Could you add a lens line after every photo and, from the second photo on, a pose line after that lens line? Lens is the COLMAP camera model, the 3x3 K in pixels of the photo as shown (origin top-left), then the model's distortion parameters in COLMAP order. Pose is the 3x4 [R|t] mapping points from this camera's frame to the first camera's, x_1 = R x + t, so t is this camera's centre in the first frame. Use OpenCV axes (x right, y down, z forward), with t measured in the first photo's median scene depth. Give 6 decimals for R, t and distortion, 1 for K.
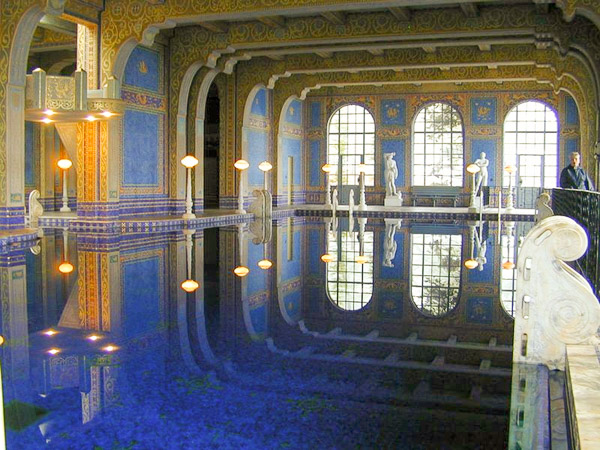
lens RADIAL K [[687.5, 0, 300.0], [0, 687.5, 225.0], [0, 0, 1]] dist [-0.162497, 0.021824]
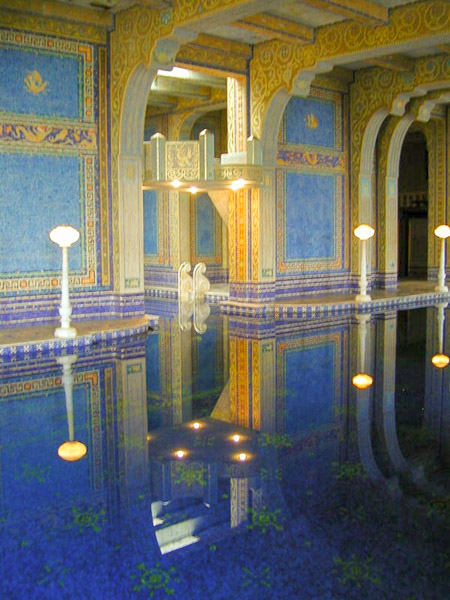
lens RADIAL K [[687.5, 0, 225.0], [0, 687.5, 300.0], [0, 0, 1]] dist [-0.162497, 0.021824]
pose [[0.874959, 0.032620, -0.483097, 0.098885], [-0.013596, 0.998990, 0.042830, -0.047255], [0.484006, -0.030907, 0.874518, 0.211251]]
